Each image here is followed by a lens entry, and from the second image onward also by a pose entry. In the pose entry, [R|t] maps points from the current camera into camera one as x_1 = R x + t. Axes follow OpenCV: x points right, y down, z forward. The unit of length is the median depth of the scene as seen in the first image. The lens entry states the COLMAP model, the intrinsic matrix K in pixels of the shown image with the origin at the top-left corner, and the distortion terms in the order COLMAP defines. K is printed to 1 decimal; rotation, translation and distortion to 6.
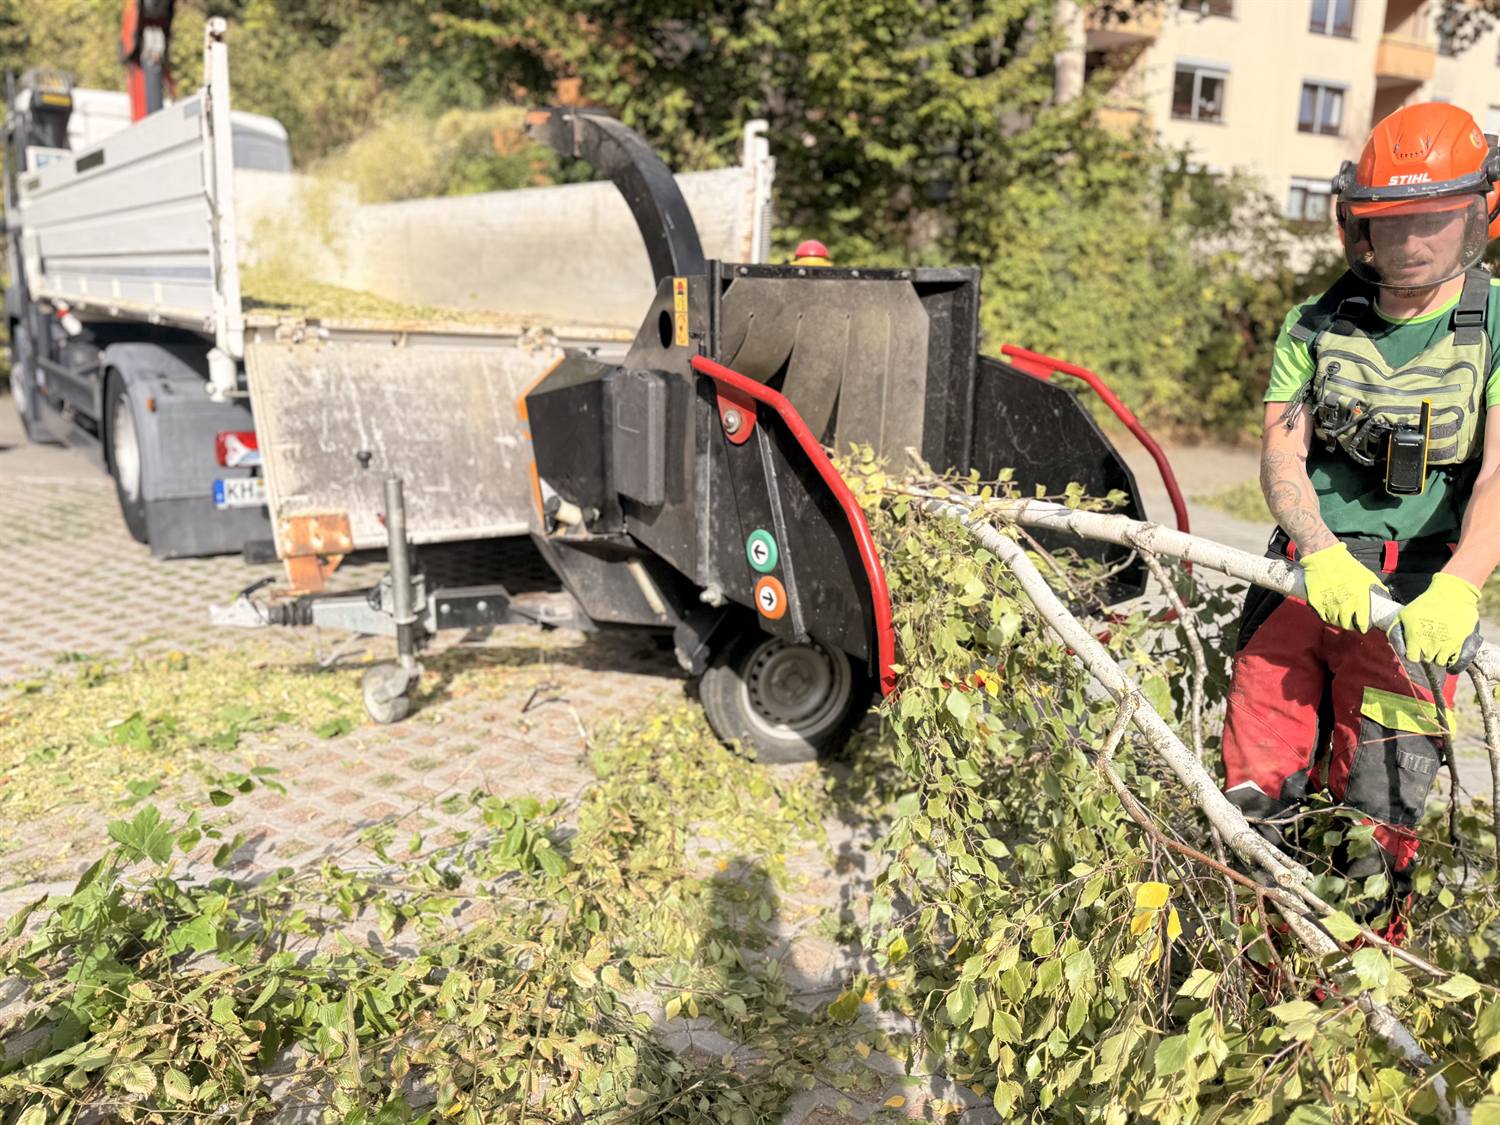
lens RADIAL K [[1159.2, 0, 749.6], [0, 1159.2, 536.8], [0, 0, 1]] dist [0.125496, -0.184275]
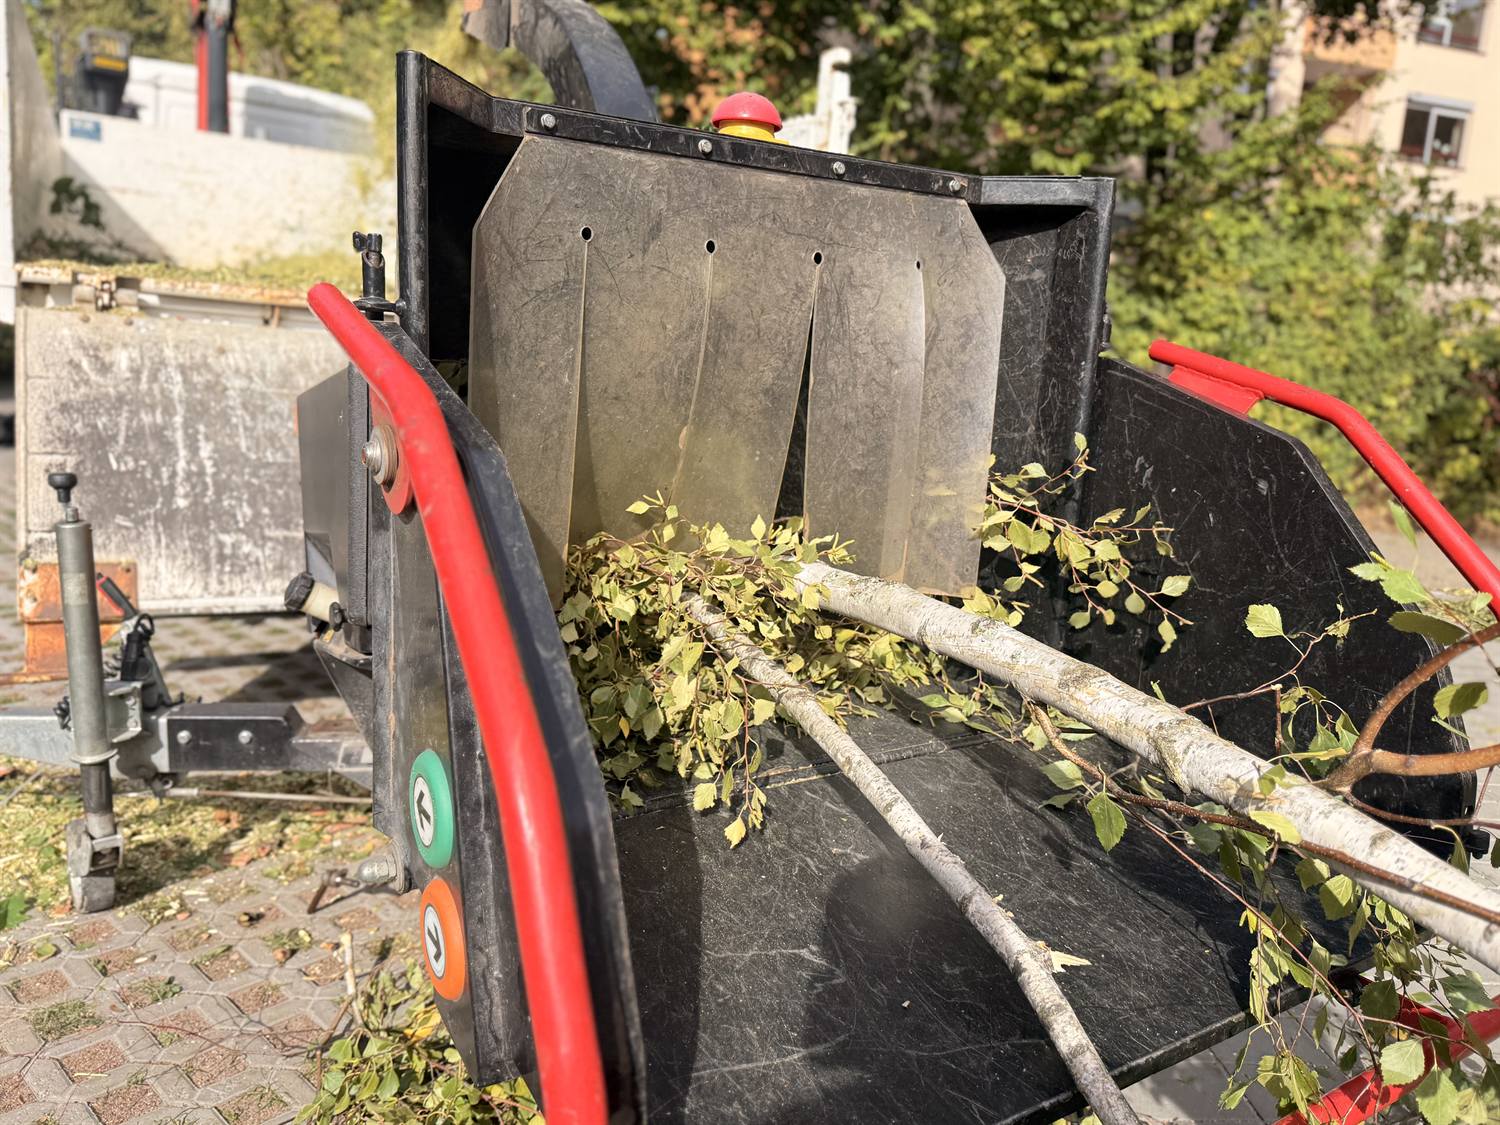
lens RADIAL K [[1135.6, 0, 748.9], [0, 1135.6, 541.7], [0, 0, 1]] dist [-0.002370, 0.008219]
pose [[0.986006, 0.075118, -0.148826, 0.041799], [-0.078953, 0.996677, -0.020023, -0.019413], [0.146827, 0.031493, 0.988661, 0.168915]]
